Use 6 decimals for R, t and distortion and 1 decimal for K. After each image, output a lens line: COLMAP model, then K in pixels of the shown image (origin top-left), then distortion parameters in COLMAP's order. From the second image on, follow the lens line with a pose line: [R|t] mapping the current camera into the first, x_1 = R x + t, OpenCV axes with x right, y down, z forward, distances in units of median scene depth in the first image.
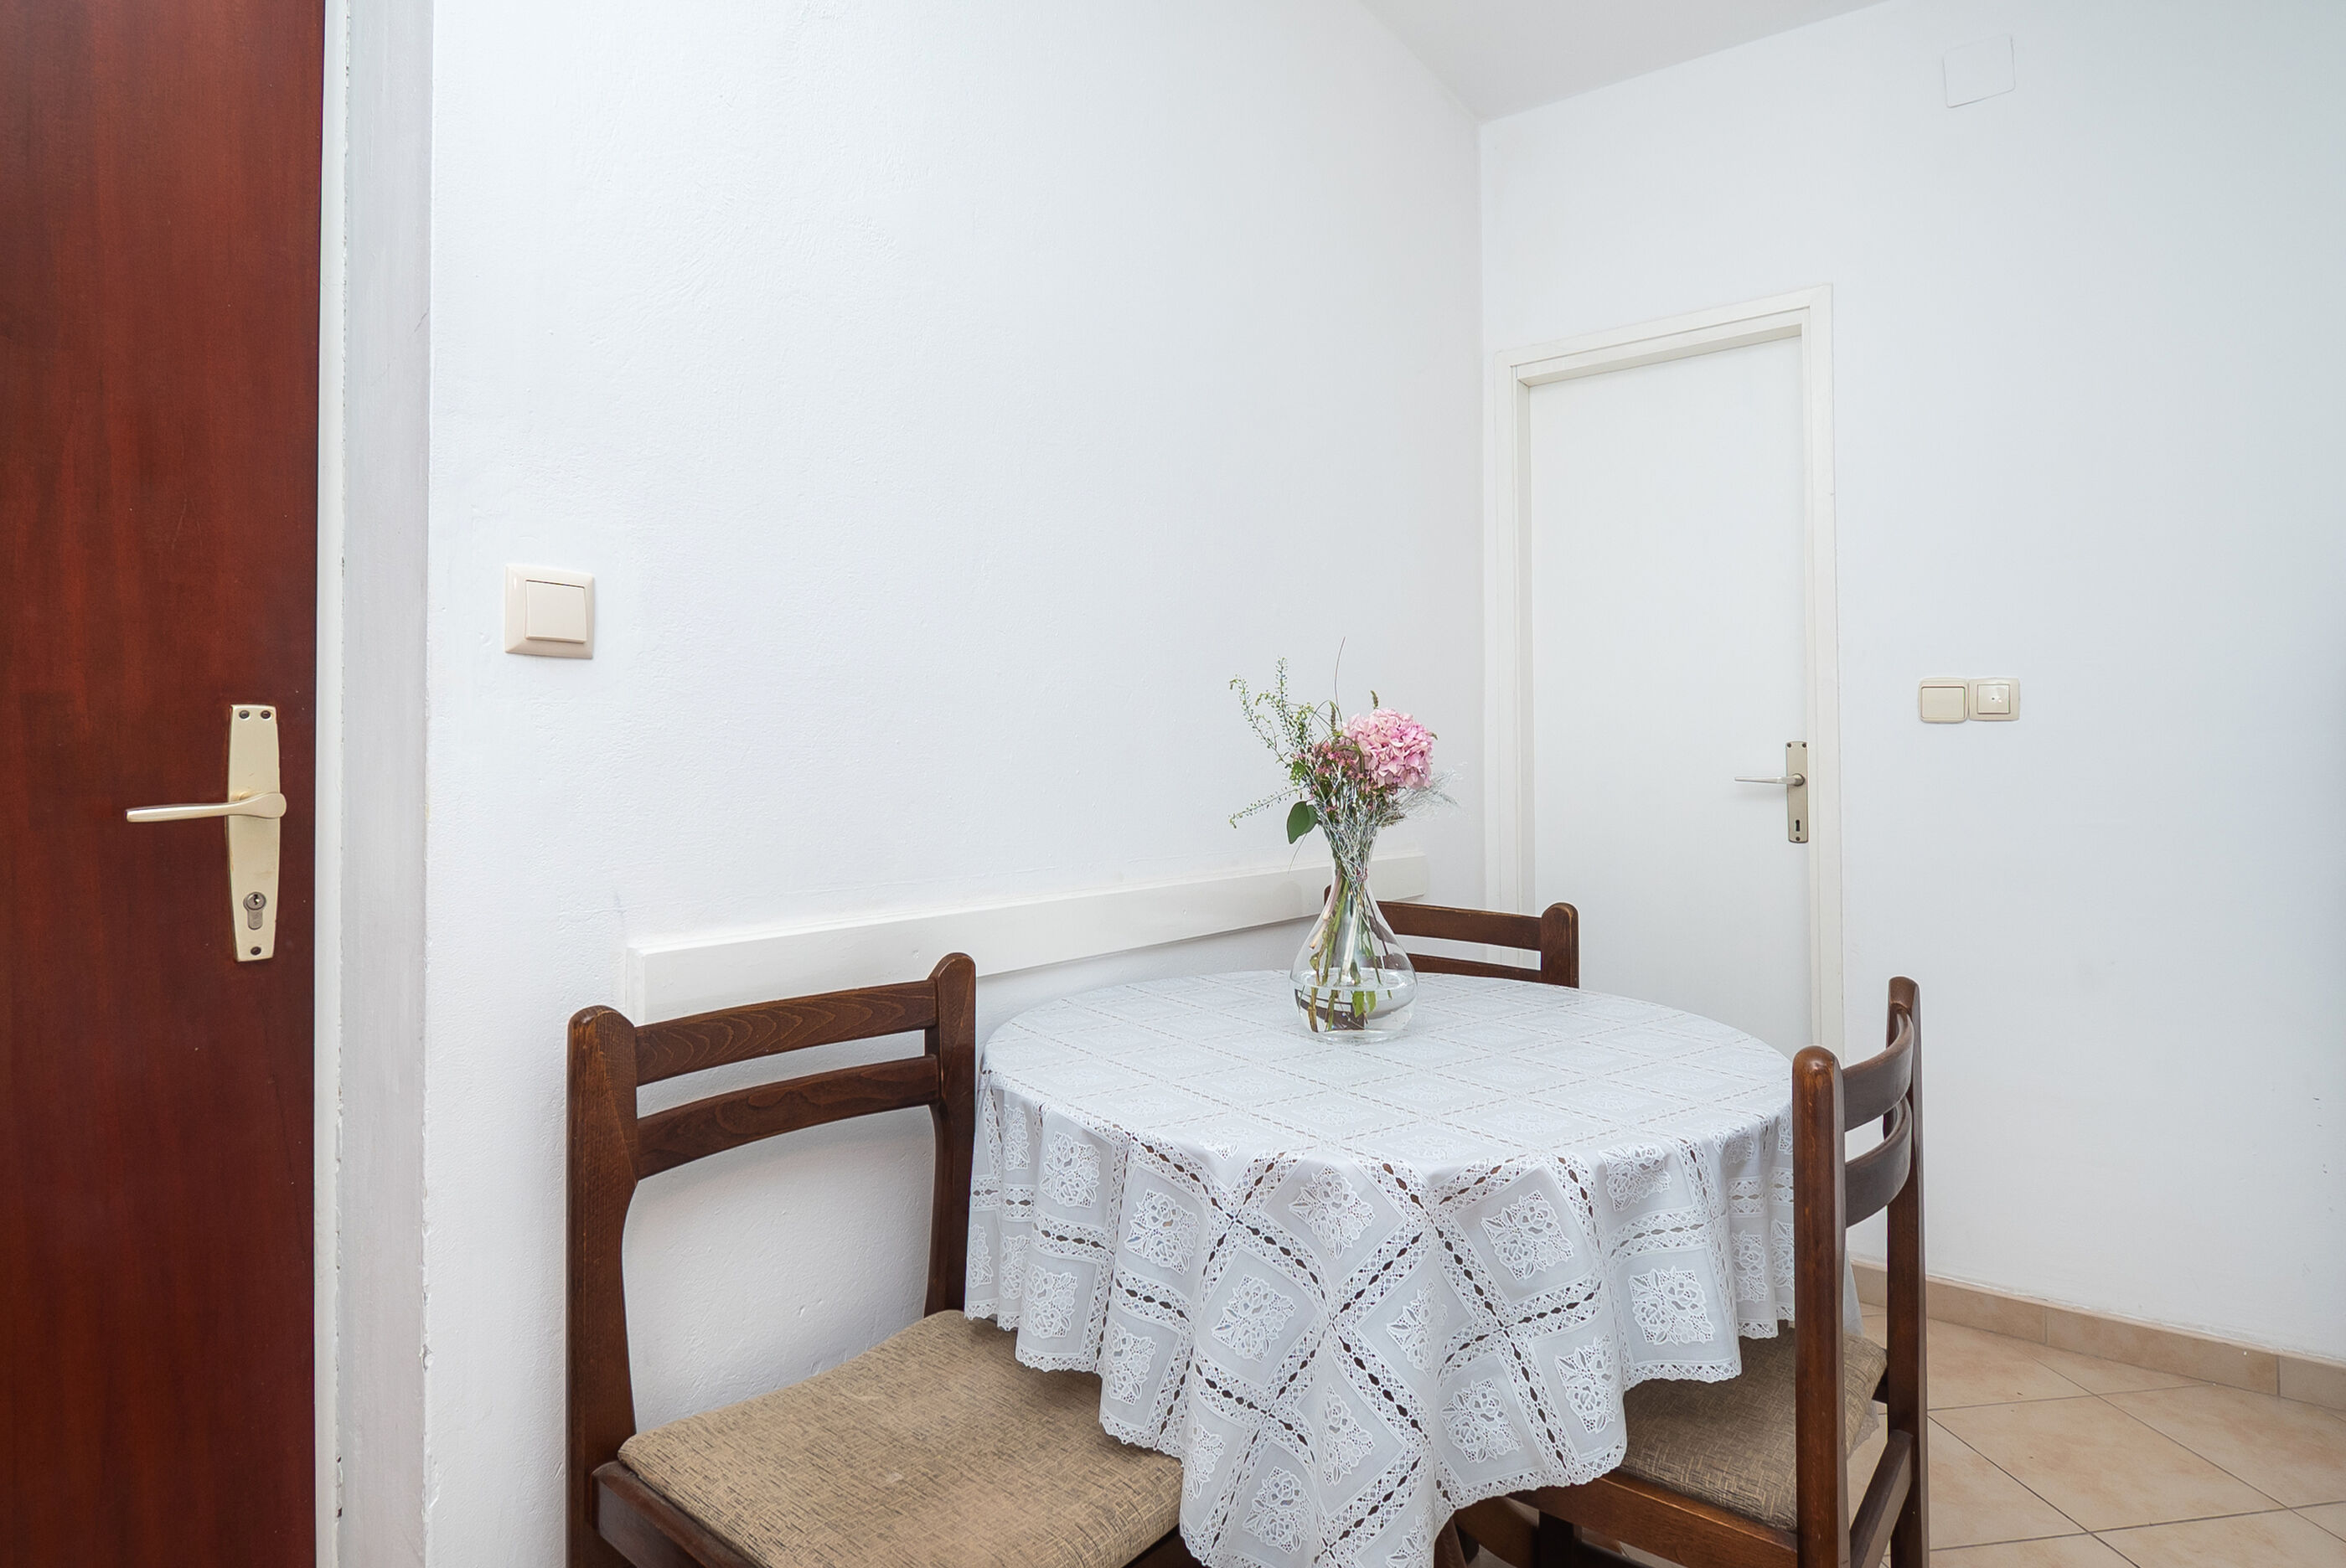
lens RADIAL K [[1236.4, 0, 1181.1], [0, 1236.4, 704.6], [0, 0, 1]] dist [-0.000972, -0.001621]
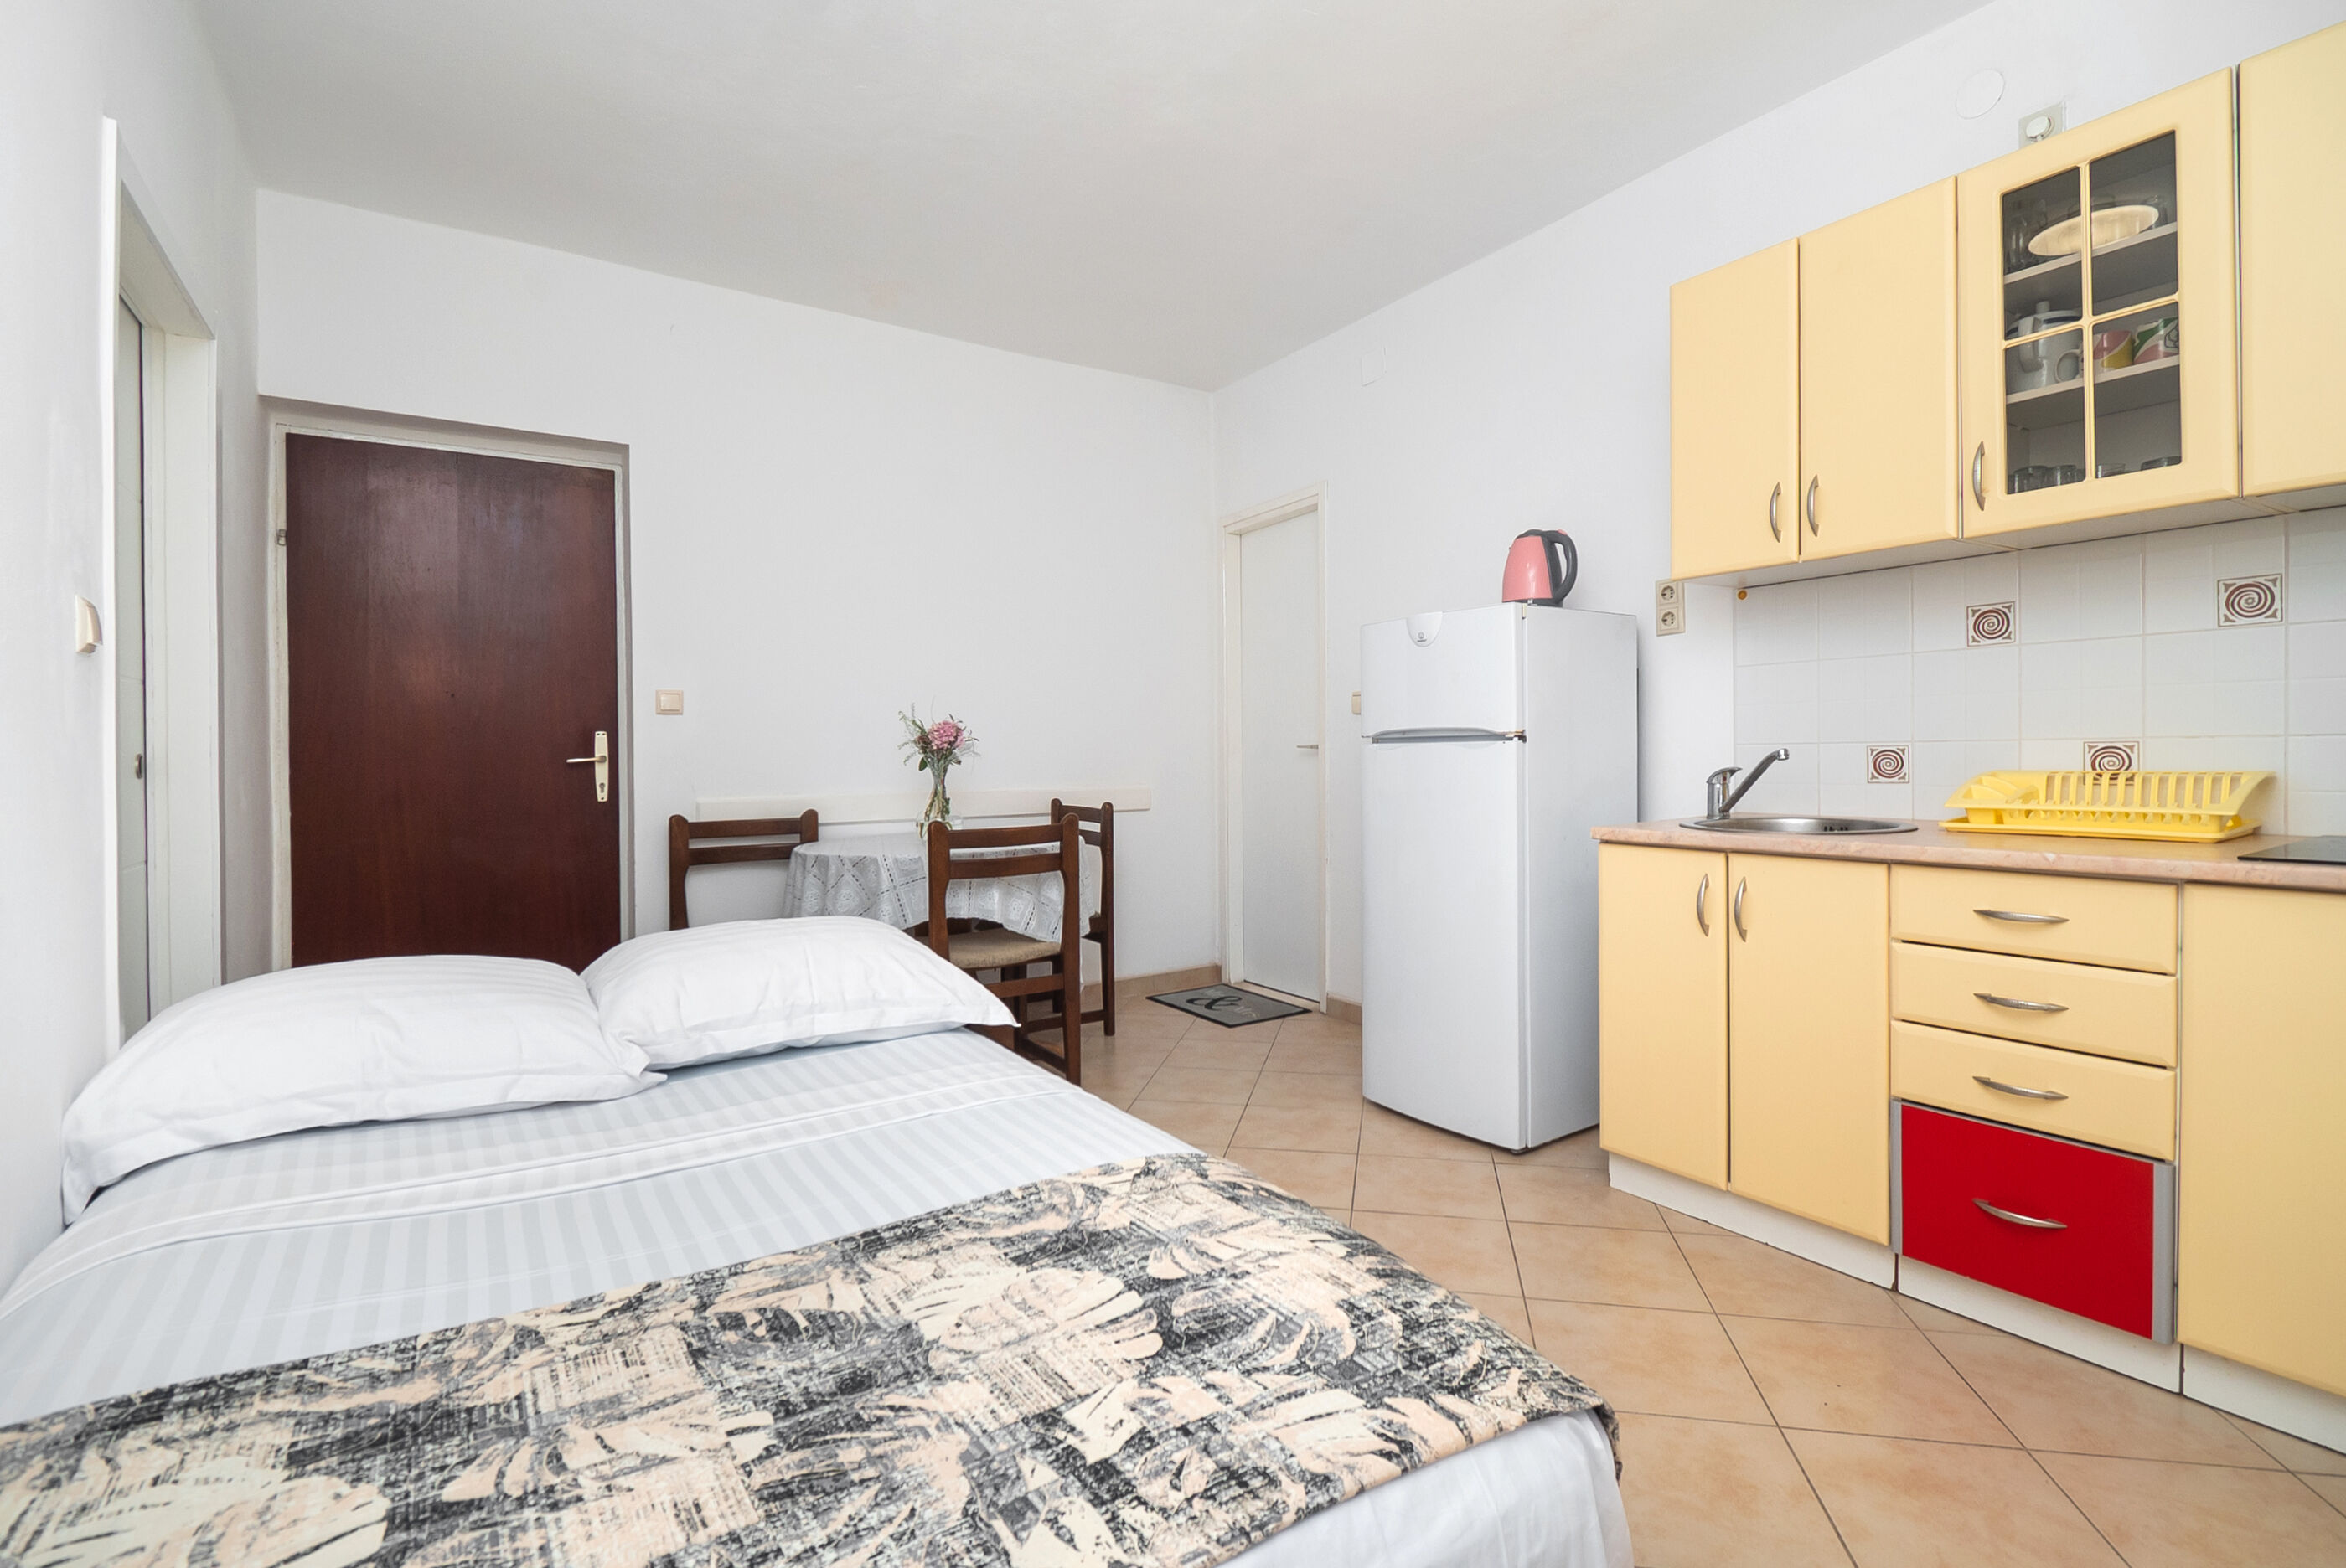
lens RADIAL K [[1072.7, 0, 1205.1], [0, 1072.7, 756.2], [0, 0, 1]] dist [0.007740, -0.013397]
pose [[0.936263, -0.016697, -0.350904, 2.003831], [0.031512, 0.998835, 0.036551, 0.017091], [0.349885, -0.045279, 0.935698, -1.322416]]
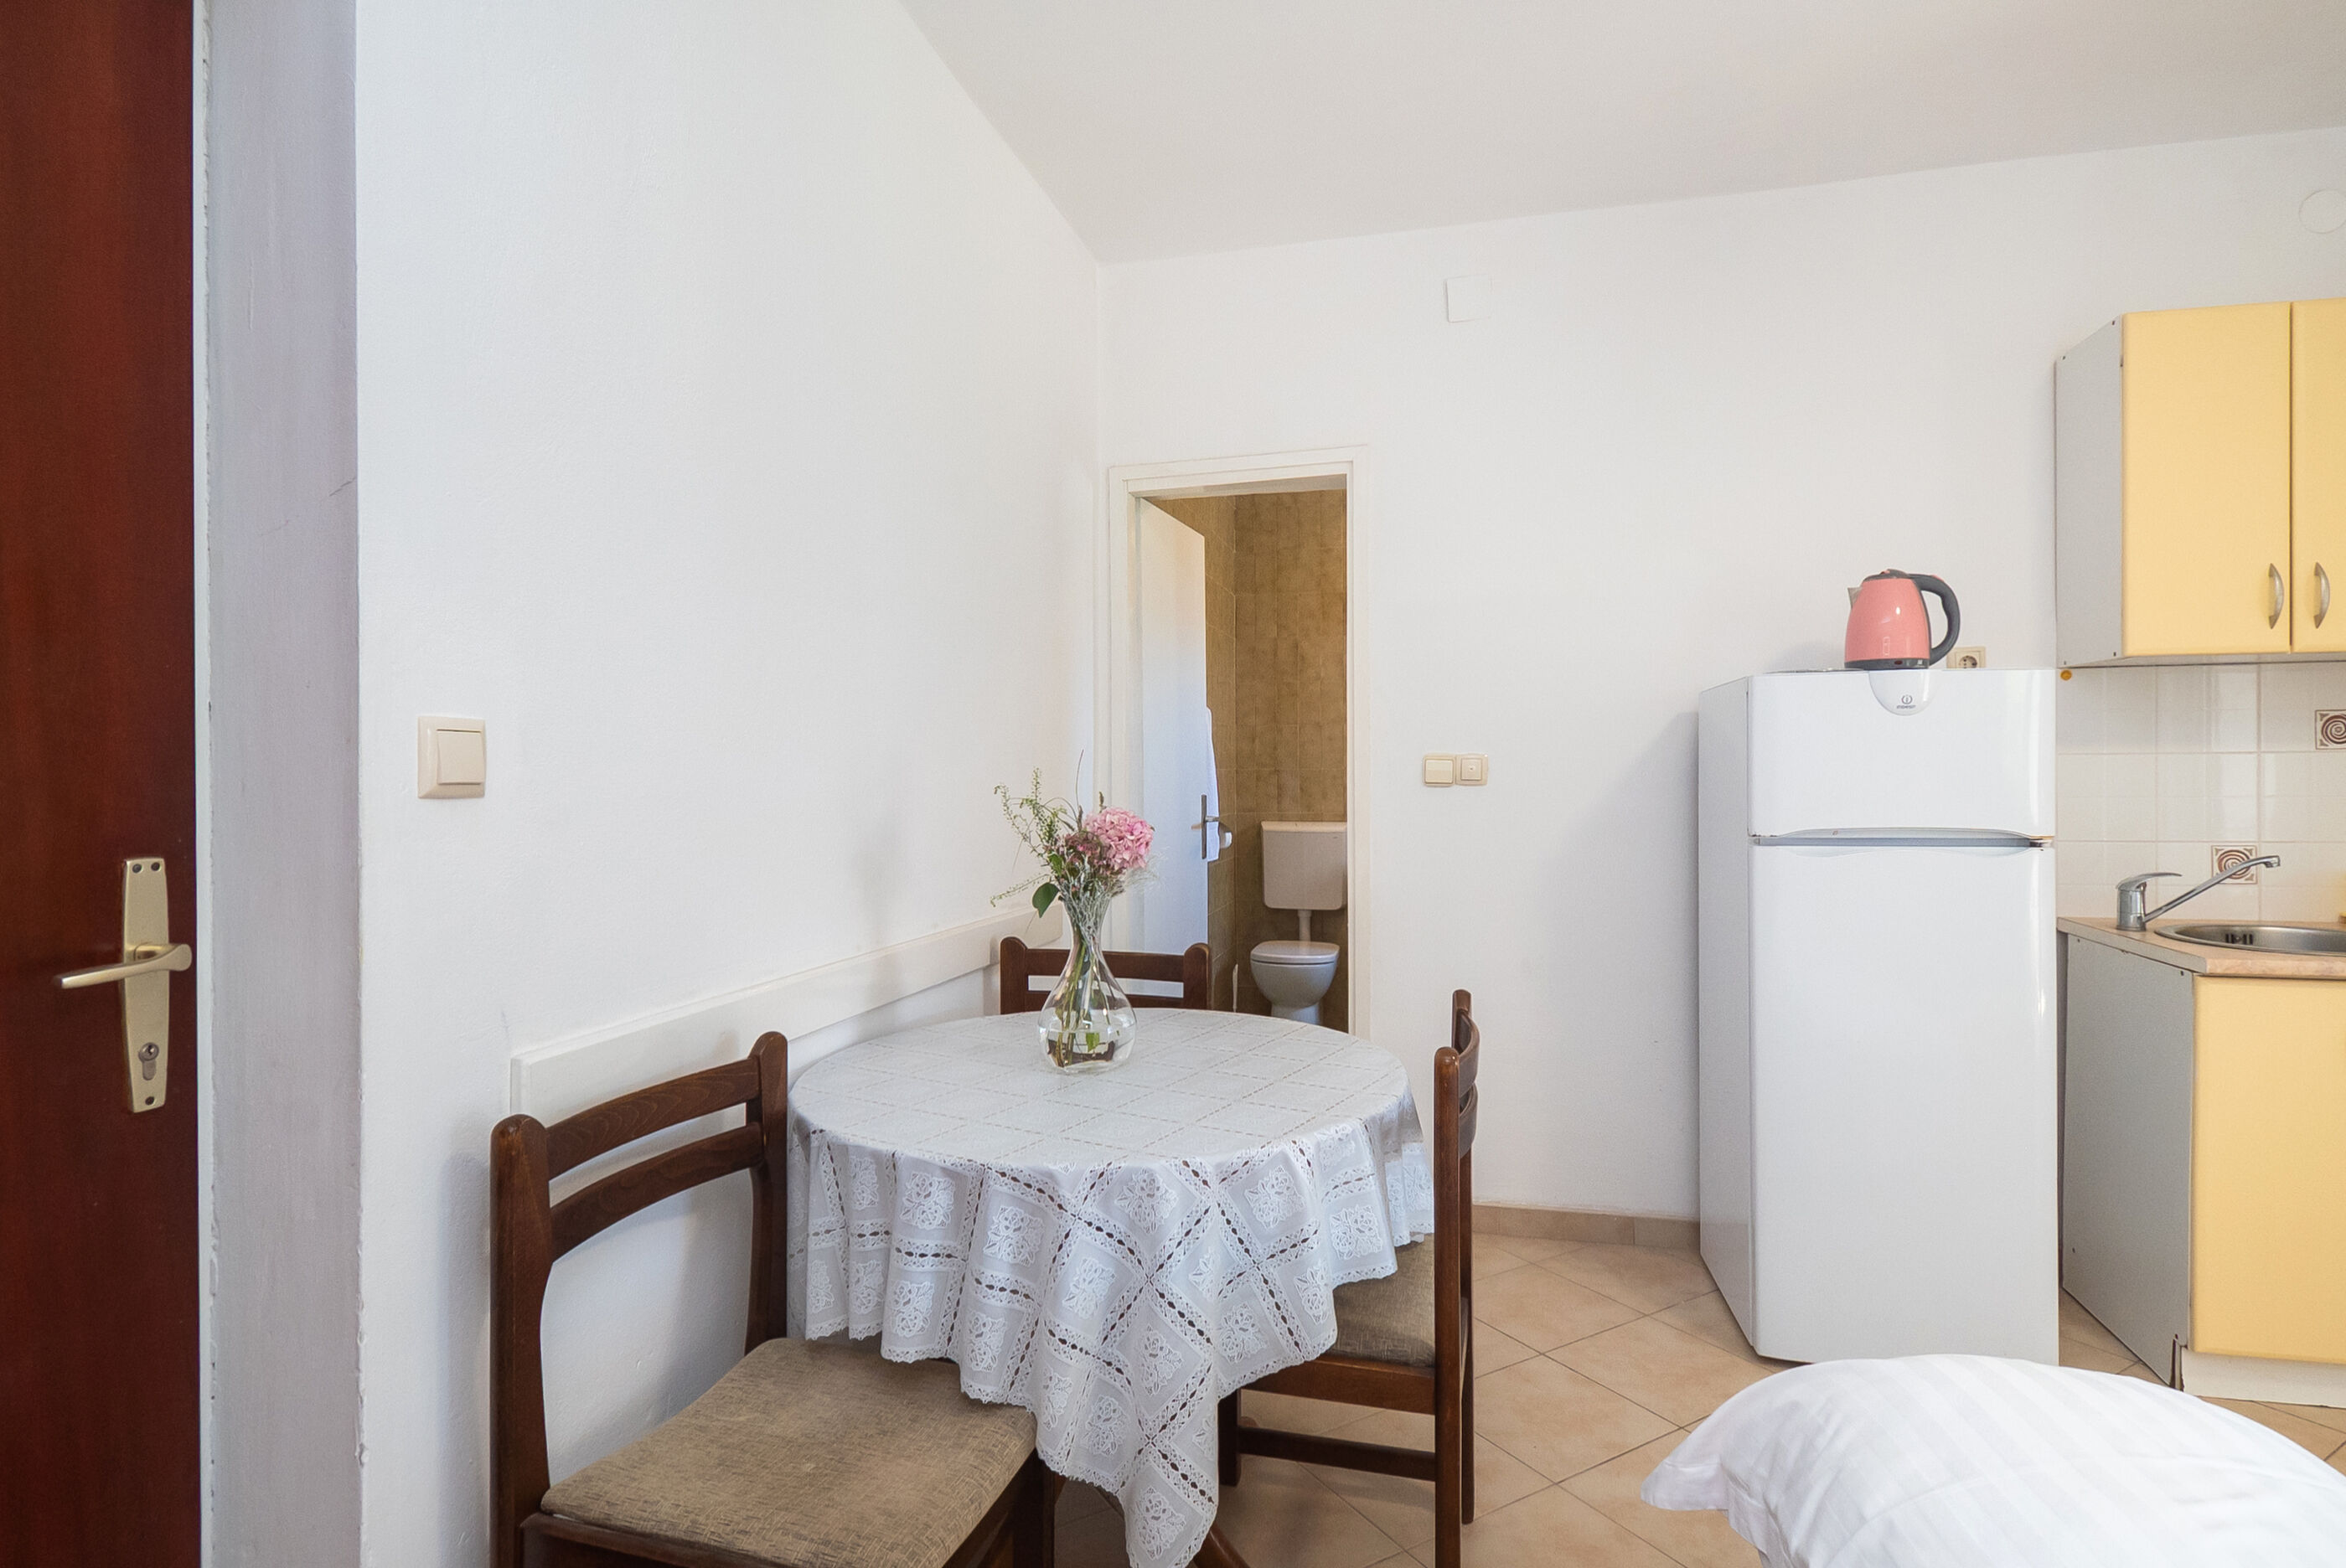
lens RADIAL K [[1234.5, 0, 1163.8], [0, 1234.5, 770.7], [0, 0, 1]] dist [-0.001394, -0.000929]
pose [[0.922840, -0.010105, 0.385050, -0.365995], [-0.005308, 0.999227, 0.038945, -0.111885], [-0.385146, -0.037984, 0.922074, -0.233799]]
